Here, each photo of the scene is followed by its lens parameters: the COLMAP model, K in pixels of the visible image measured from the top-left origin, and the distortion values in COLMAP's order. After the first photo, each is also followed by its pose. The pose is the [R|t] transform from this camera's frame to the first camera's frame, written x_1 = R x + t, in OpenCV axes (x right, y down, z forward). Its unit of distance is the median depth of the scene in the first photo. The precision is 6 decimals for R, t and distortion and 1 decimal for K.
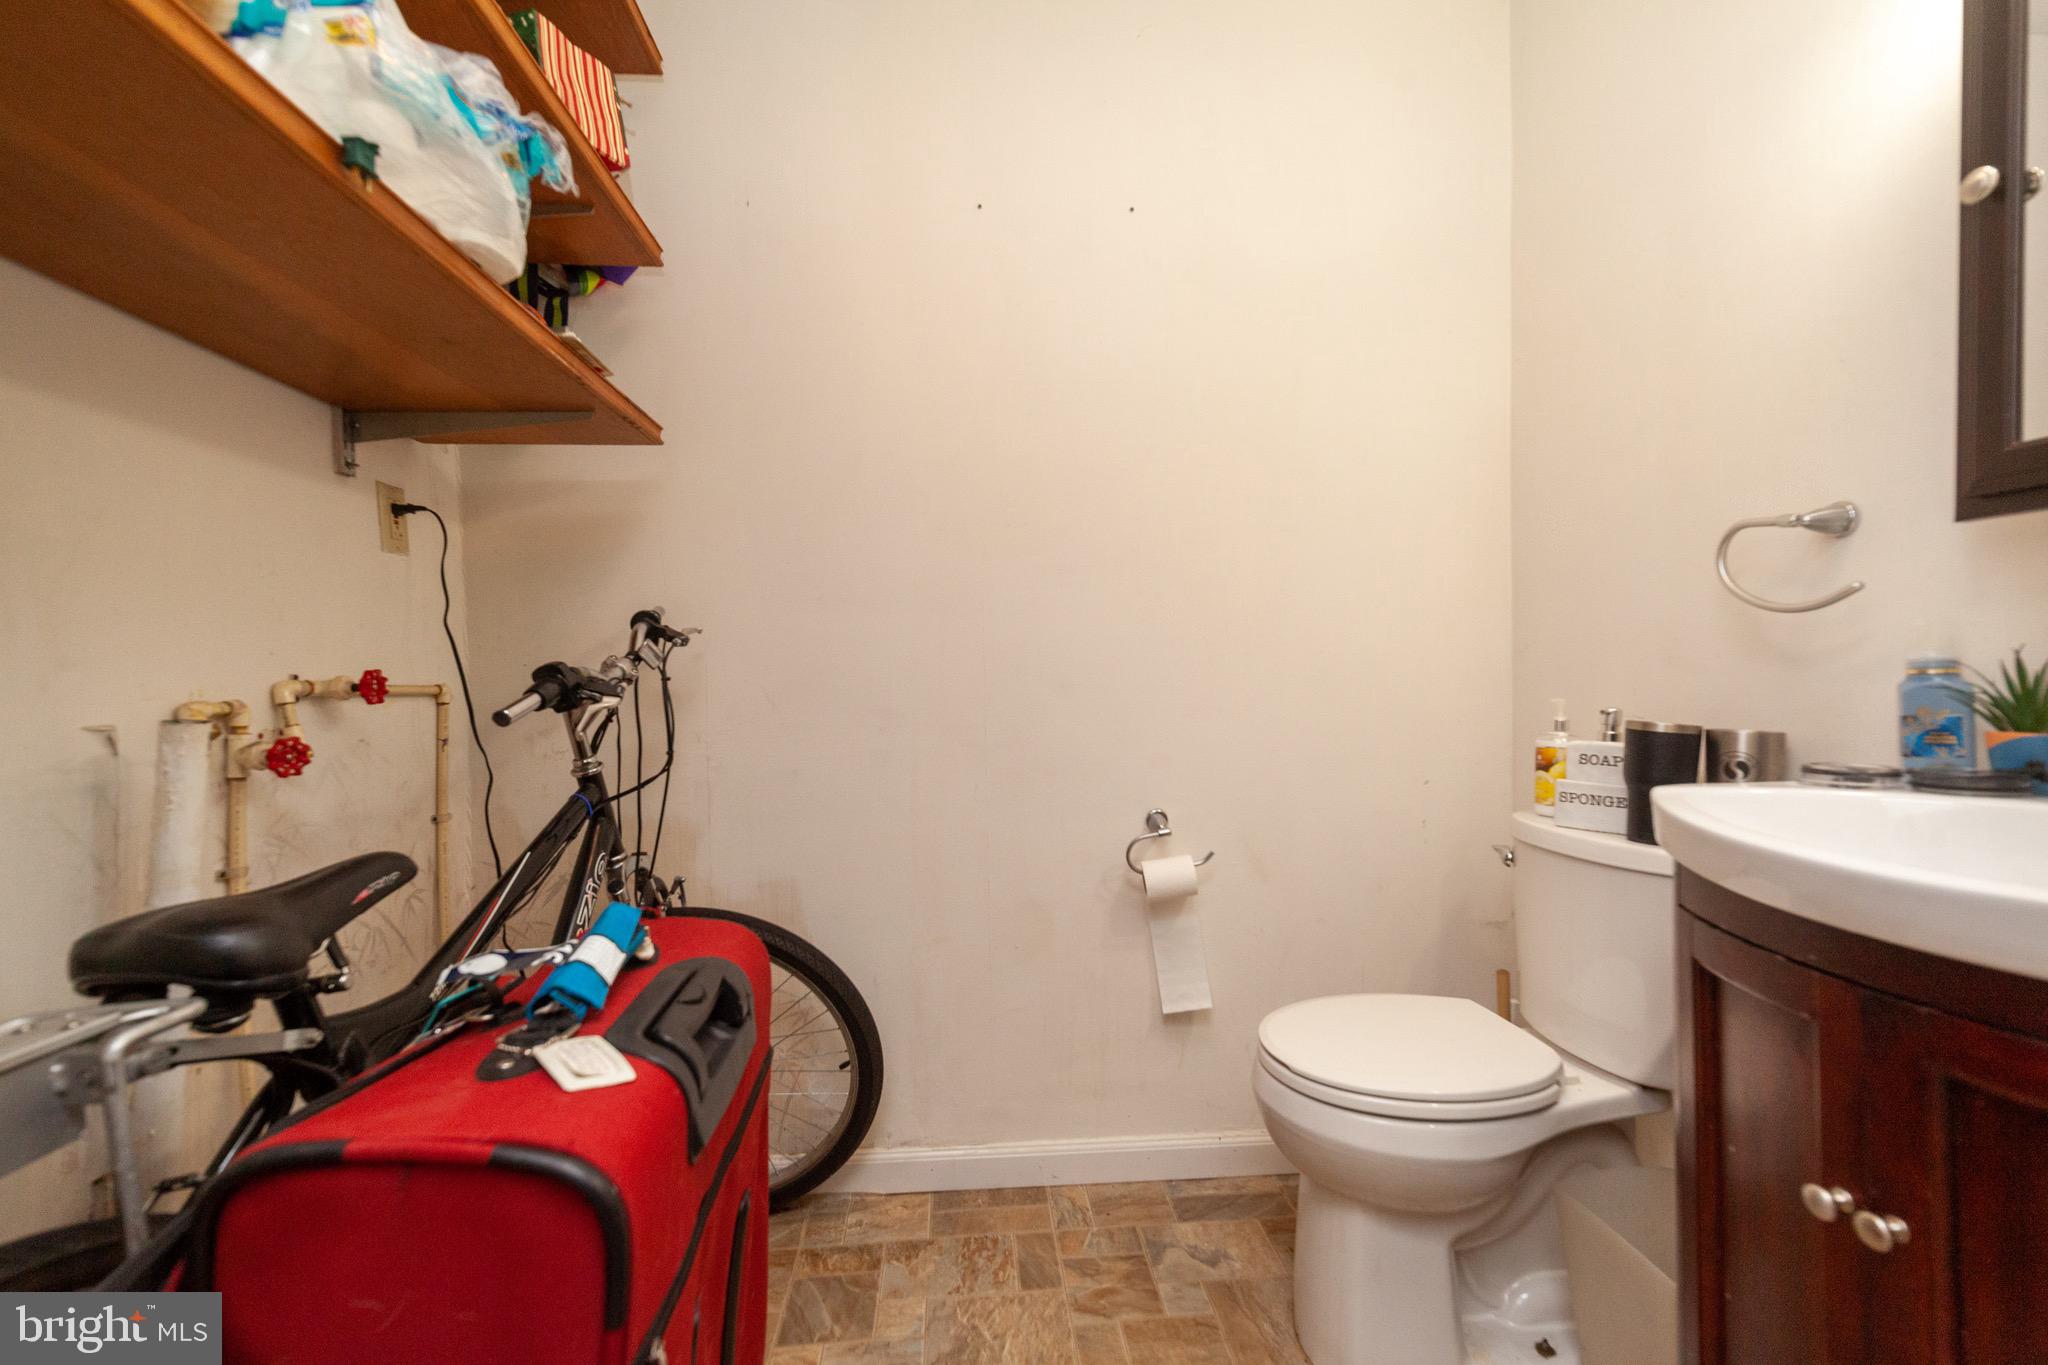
lens RADIAL K [[880.2, 0, 1022.0], [0, 880.2, 676.8], [0, 0, 1]] dist [0.007141, 0.000649]
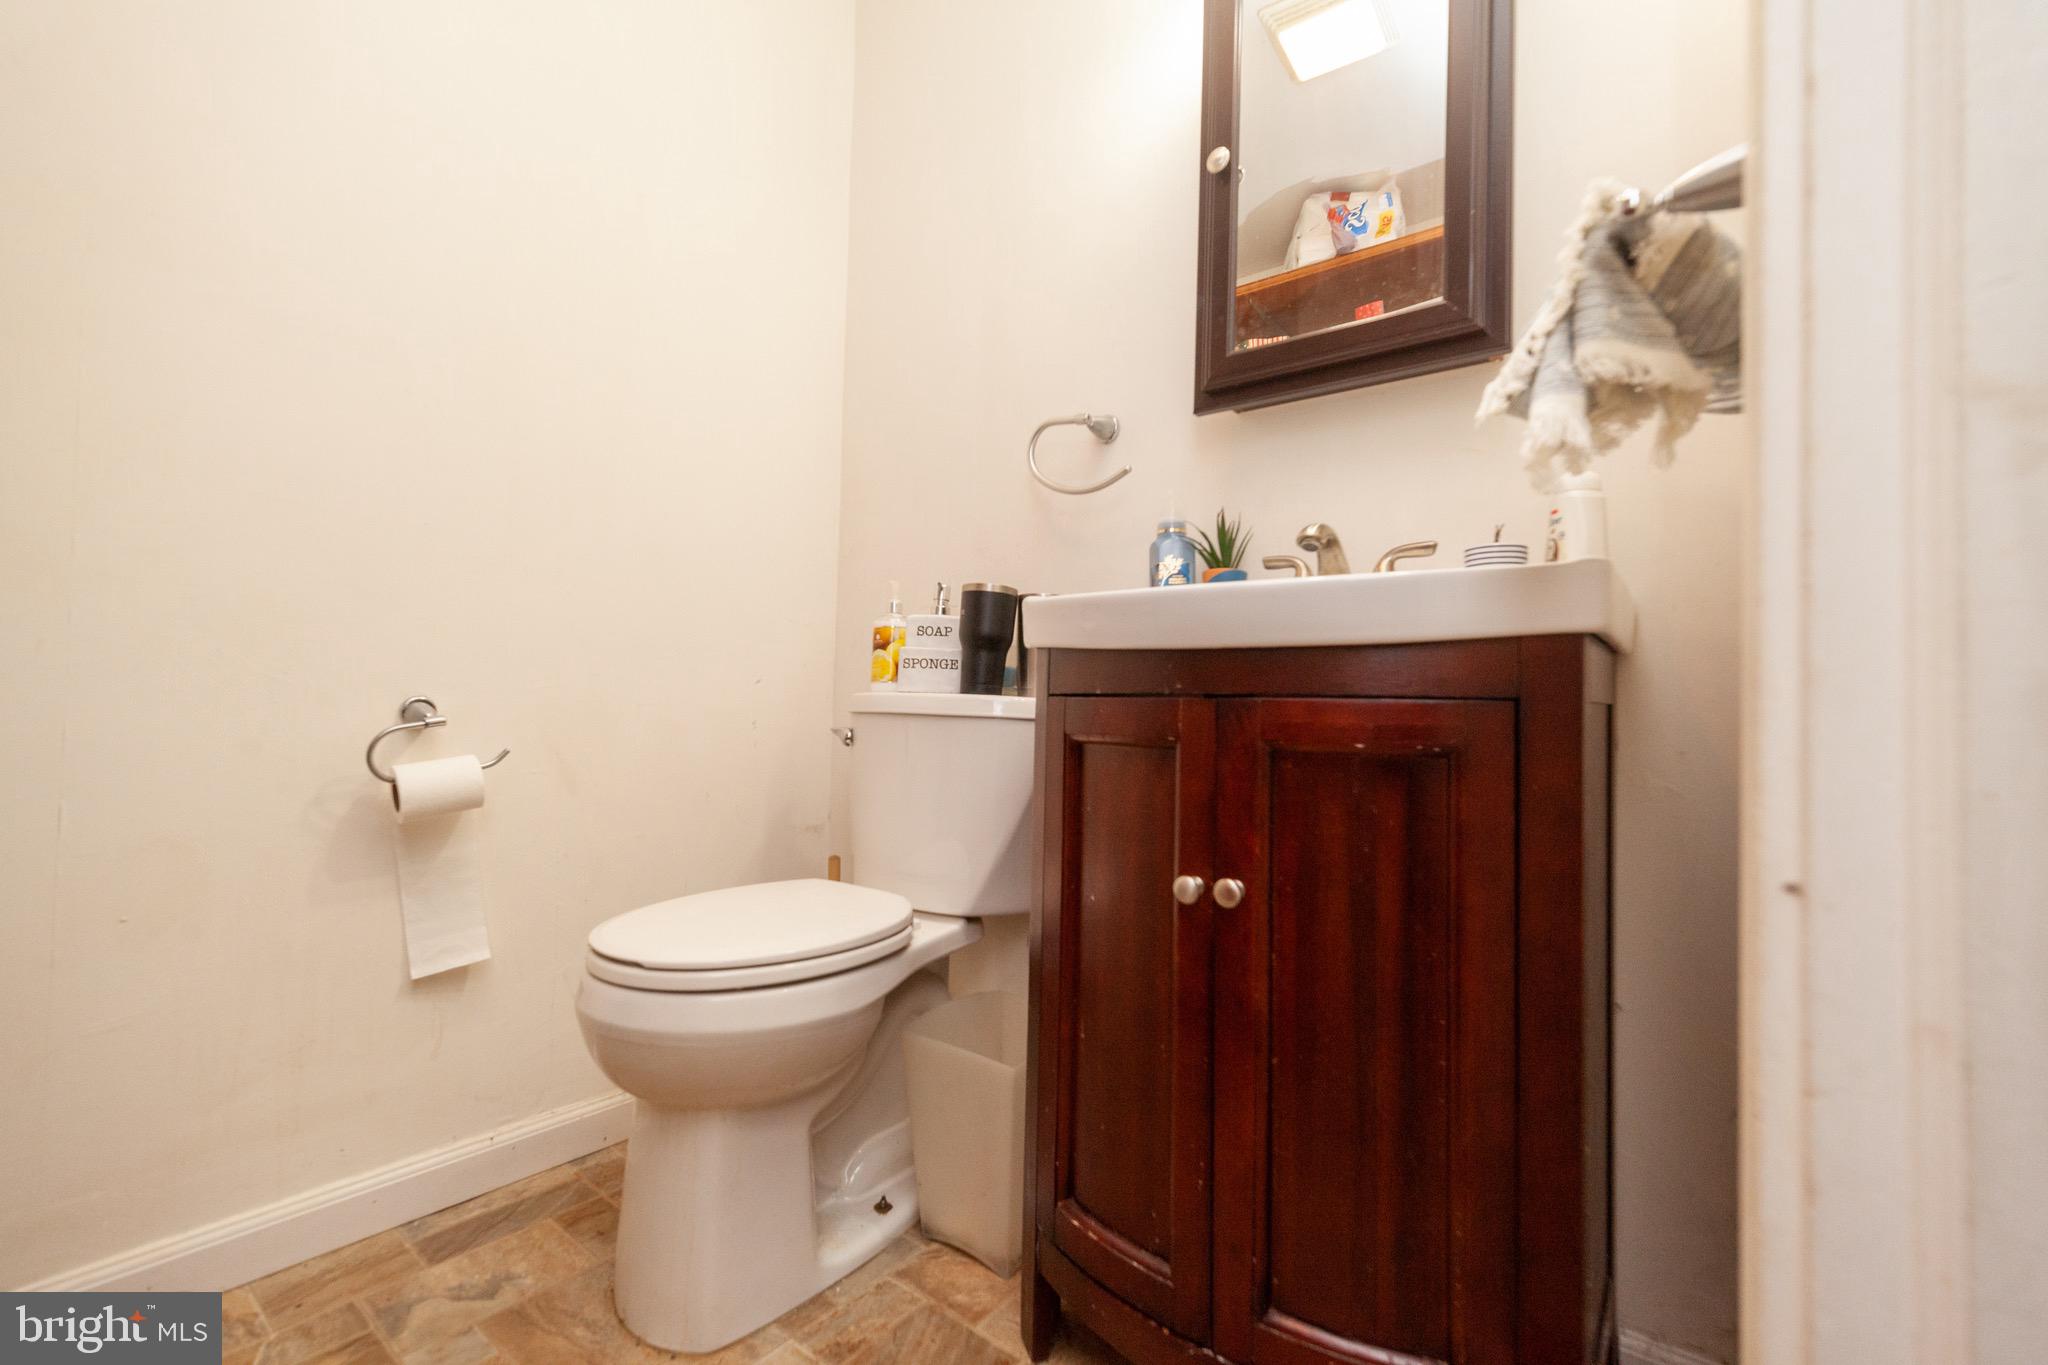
lens RADIAL K [[880.2, 0, 1022.0], [0, 880.2, 676.8], [0, 0, 1]] dist [0.007141, 0.000649]
pose [[0.681245, 0.053844, 0.730073, -0.045019], [-0.027079, 0.998462, -0.048370, 0.184764], [-0.731555, 0.013182, 0.681655, 0.182495]]
